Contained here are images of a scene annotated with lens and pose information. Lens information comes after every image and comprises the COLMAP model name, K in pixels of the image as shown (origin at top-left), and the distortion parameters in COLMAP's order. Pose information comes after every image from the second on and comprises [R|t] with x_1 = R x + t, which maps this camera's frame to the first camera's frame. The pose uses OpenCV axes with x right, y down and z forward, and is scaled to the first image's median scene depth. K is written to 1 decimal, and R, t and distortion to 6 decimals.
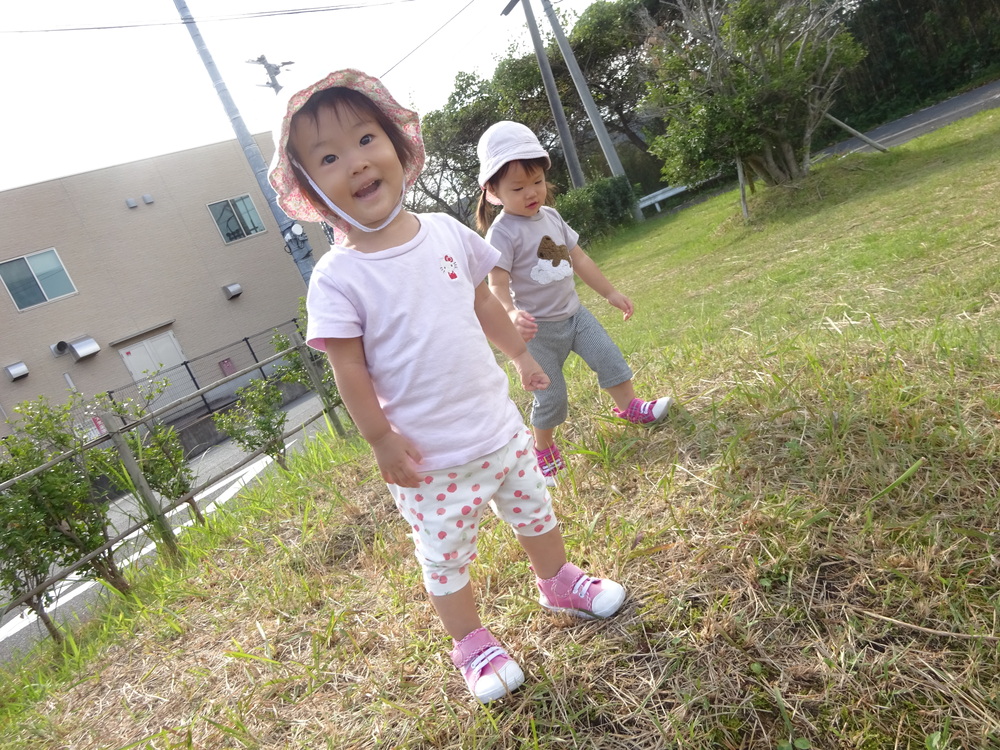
lens RADIAL K [[731.1, 0, 494.3], [0, 731.1, 372.8], [0, 0, 1]] dist [0.003255, -0.028067]
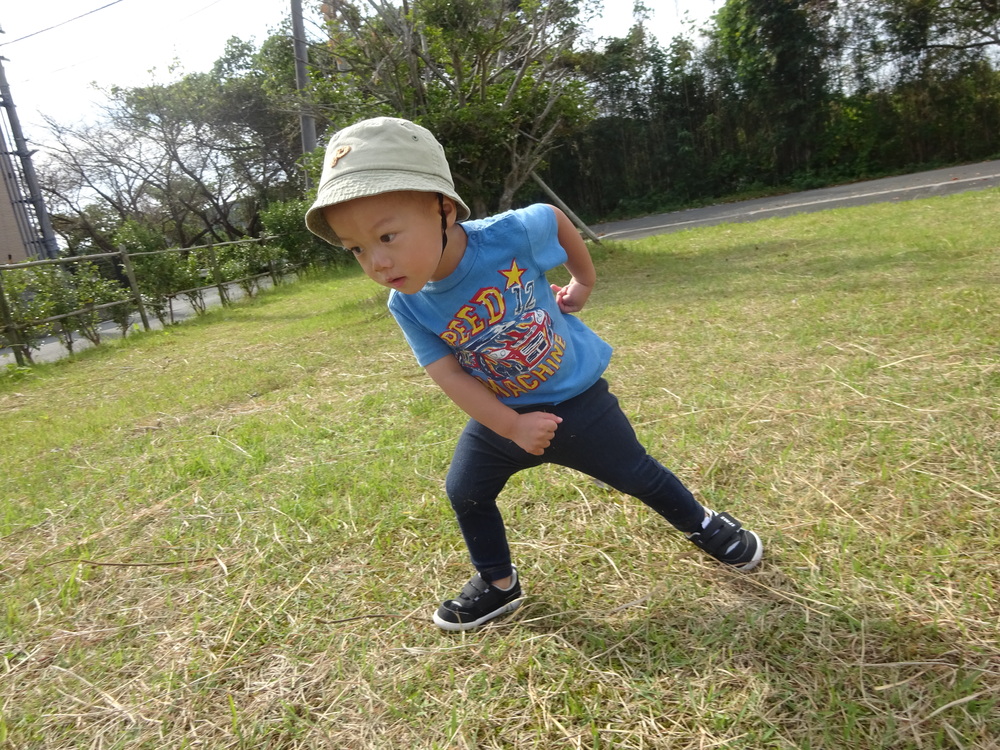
lens RADIAL K [[731.1, 0, 494.3], [0, 731.1, 372.8], [0, 0, 1]] dist [0.003255, -0.028067]
pose [[0.941924, 0.184234, 0.280779, 0.072451], [-0.177094, 0.982881, -0.050827, -0.032932], [-0.285336, -0.001849, 0.958426, 0.087274]]
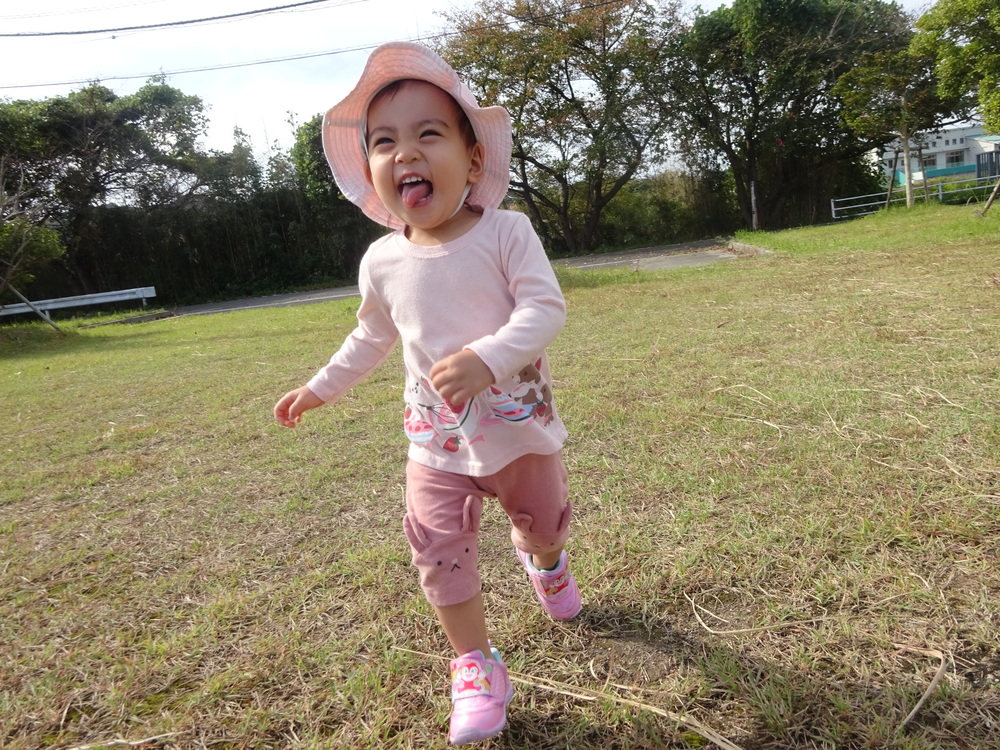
lens RADIAL K [[731.1, 0, 494.3], [0, 731.1, 372.8], [0, 0, 1]] dist [0.003255, -0.028067]
pose [[0.775188, 0.206140, 0.597151, 0.114353], [-0.106433, 0.974367, -0.198192, -0.017967], [-0.622700, 0.090079, 0.777259, -0.132934]]
